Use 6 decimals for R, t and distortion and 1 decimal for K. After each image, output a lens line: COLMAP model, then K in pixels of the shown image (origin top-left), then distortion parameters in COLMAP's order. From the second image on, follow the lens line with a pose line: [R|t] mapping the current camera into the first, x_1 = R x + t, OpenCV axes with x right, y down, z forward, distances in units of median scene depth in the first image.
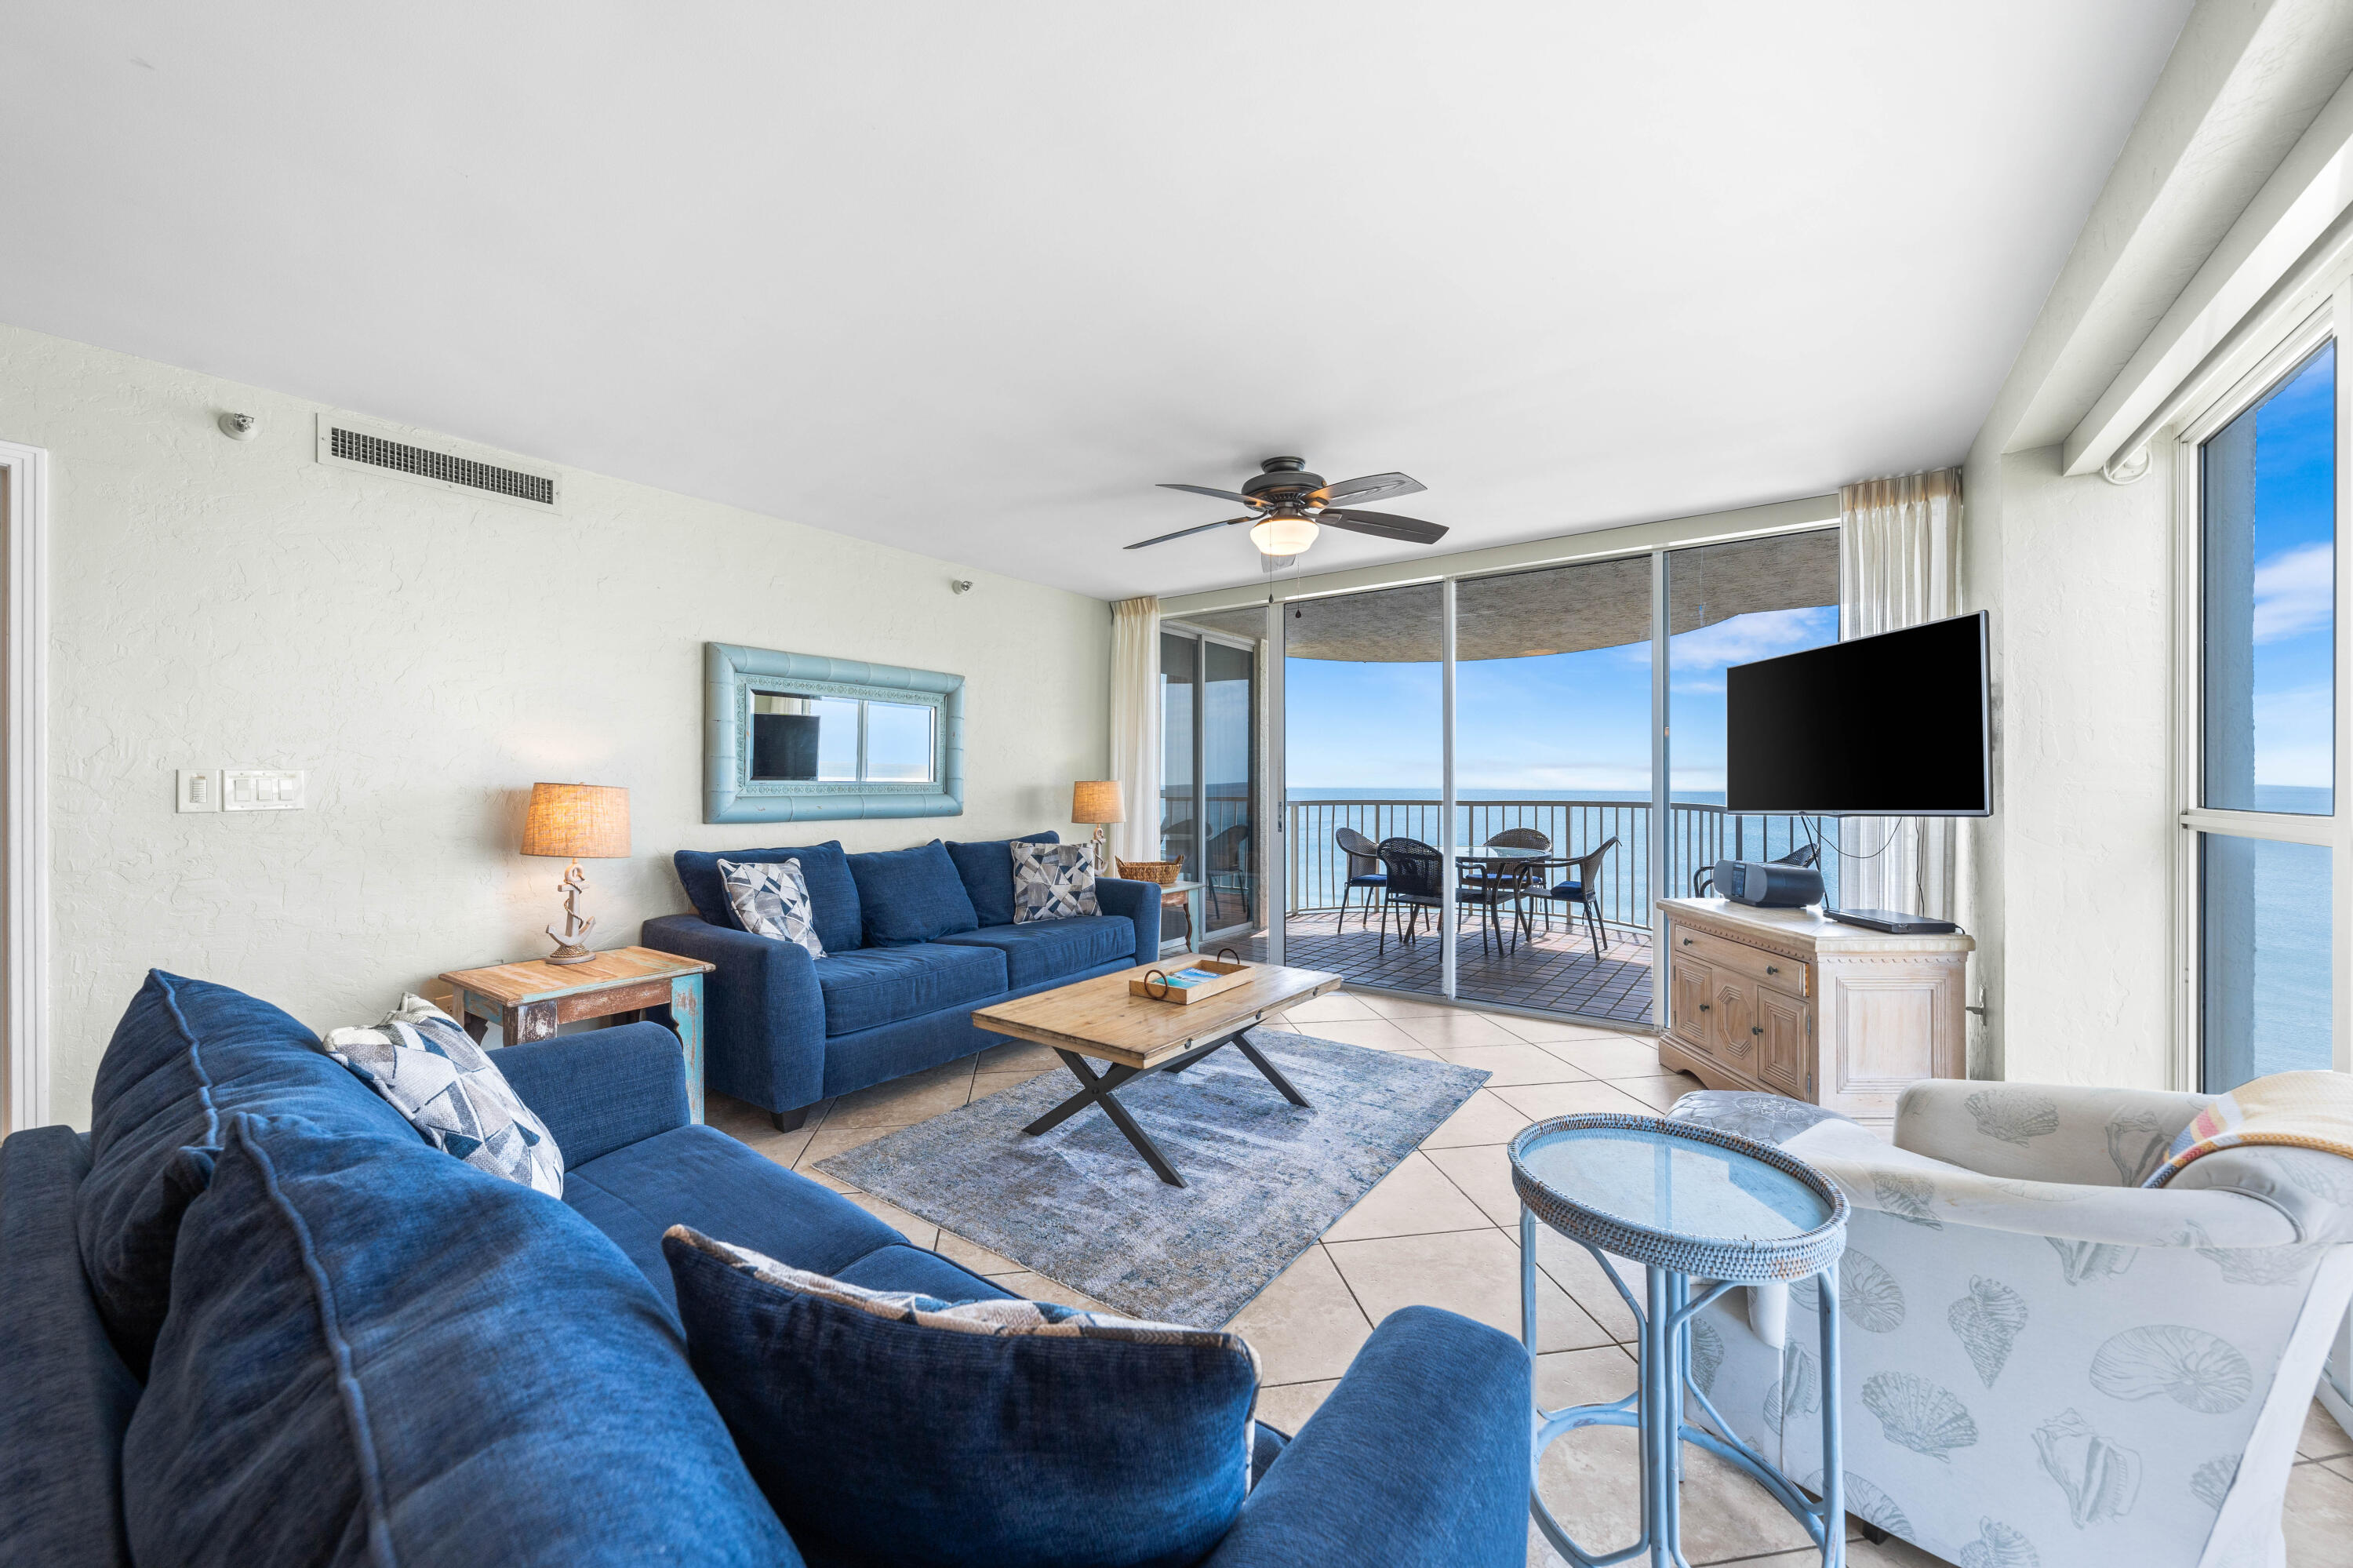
lens RADIAL K [[861.8, 0, 1195.0], [0, 861.8, 781.1], [0, 0, 1]] dist [0.001702, 0.000111]
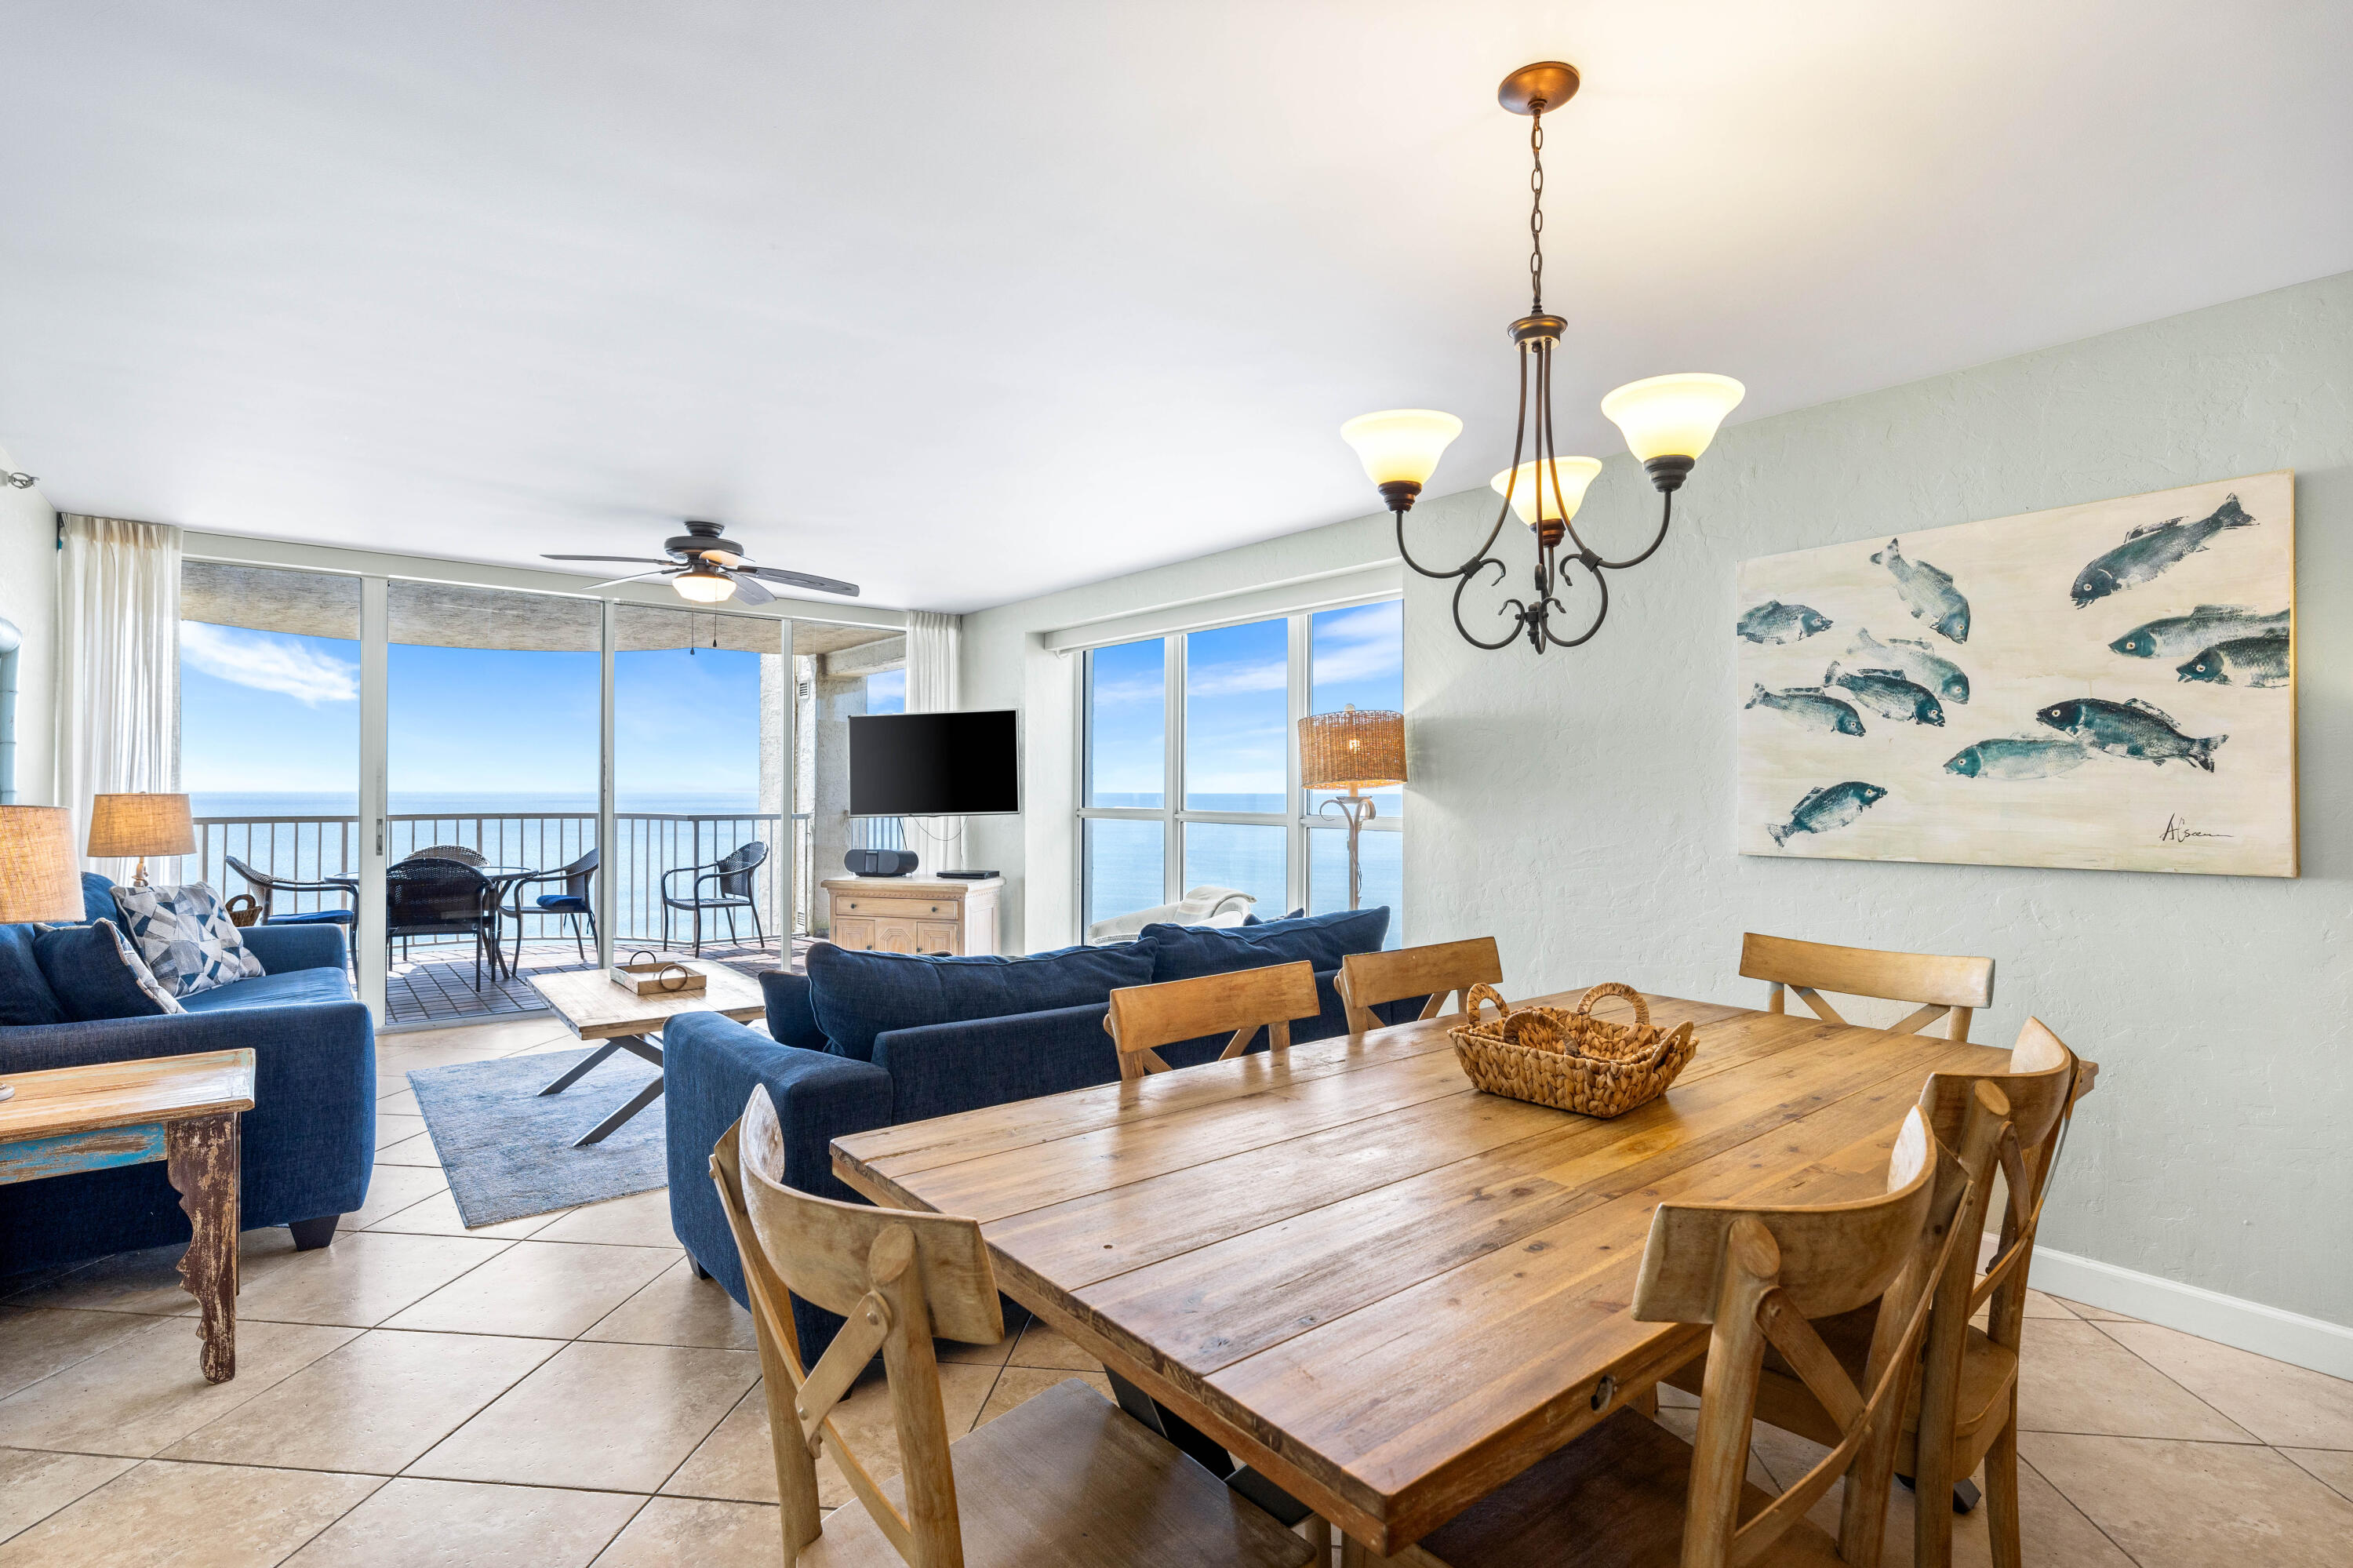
lens RADIAL K [[1070.9, 0, 1170.1], [0, 1070.9, 780.4], [0, 0, 1]] dist [0.000521, -0.000269]
pose [[0.277046, 0.011059, 0.960793, -0.804263], [-0.005086, 0.999937, -0.010043, -0.007631], [-0.960843, -0.002104, 0.277085, -0.007534]]
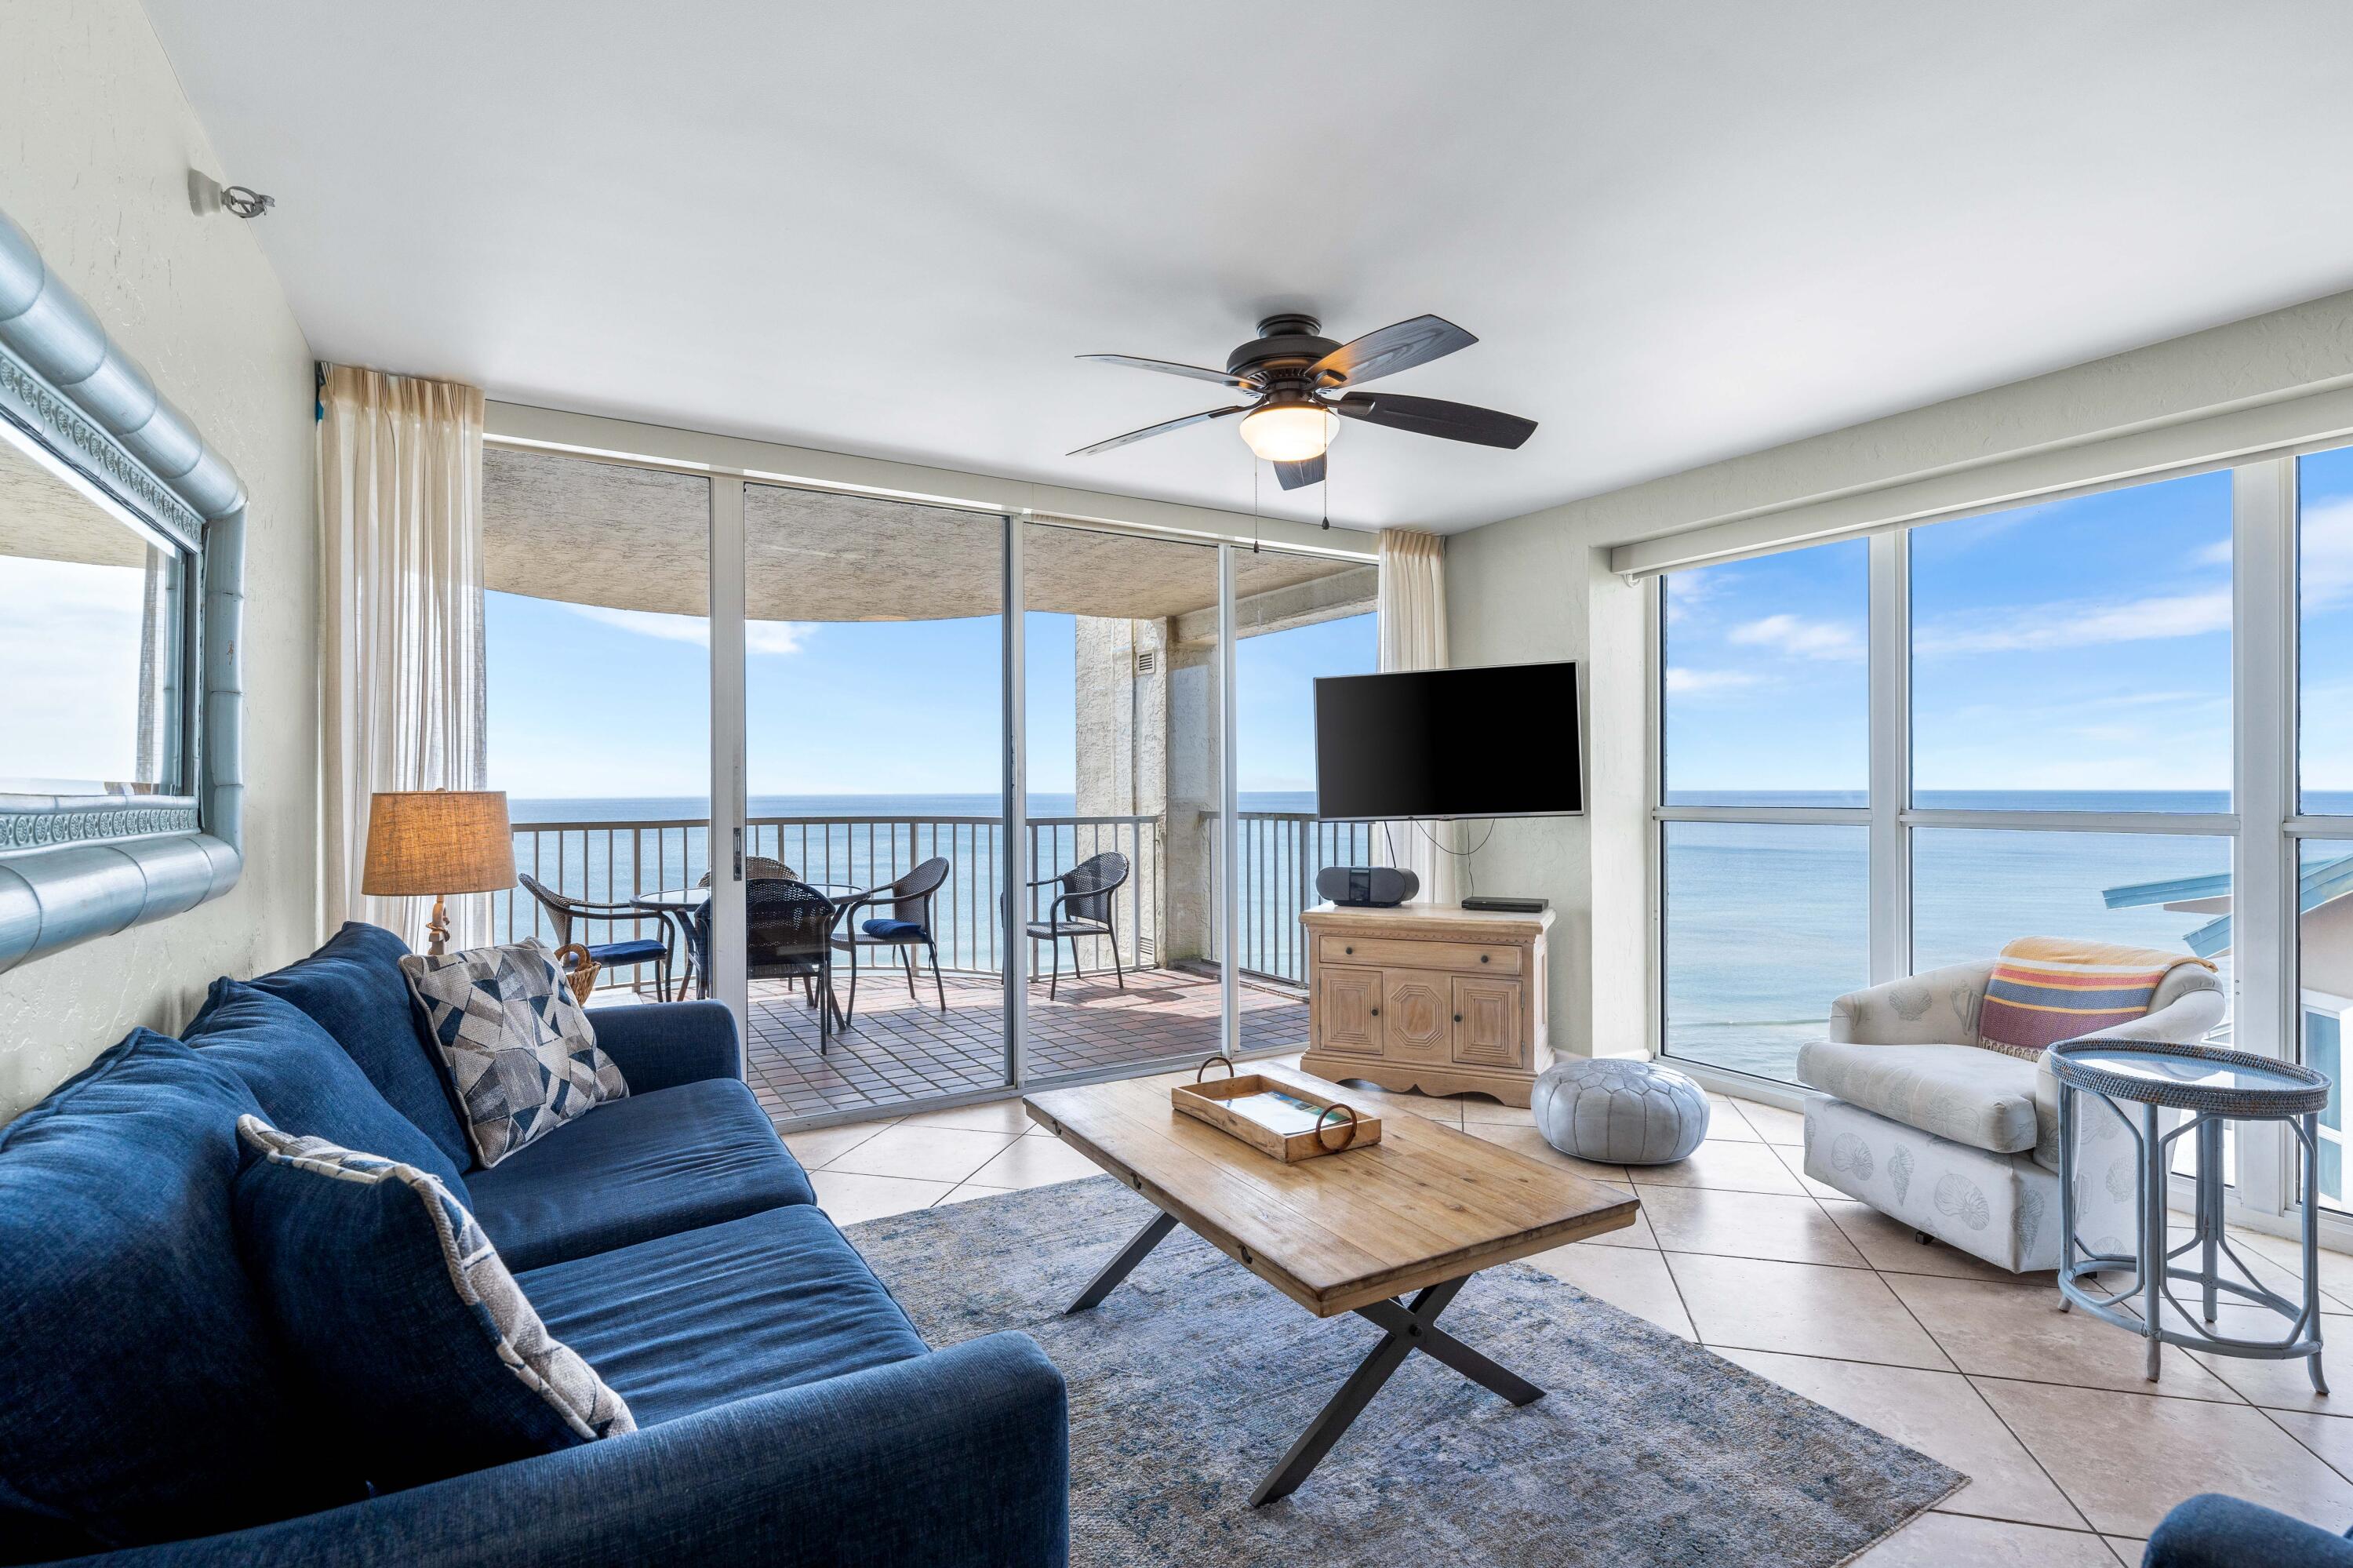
lens RADIAL K [[1089.6, 0, 1194.7], [0, 1089.6, 782.9], [0, 0, 1]] dist [-0.000561, 0.000892]
pose [[0.407657, 0.004403, 0.913125, -0.517720], [0.003270, 0.999975, -0.006282, -0.000220], [-0.913129, 0.005546, 0.407632, 0.515797]]
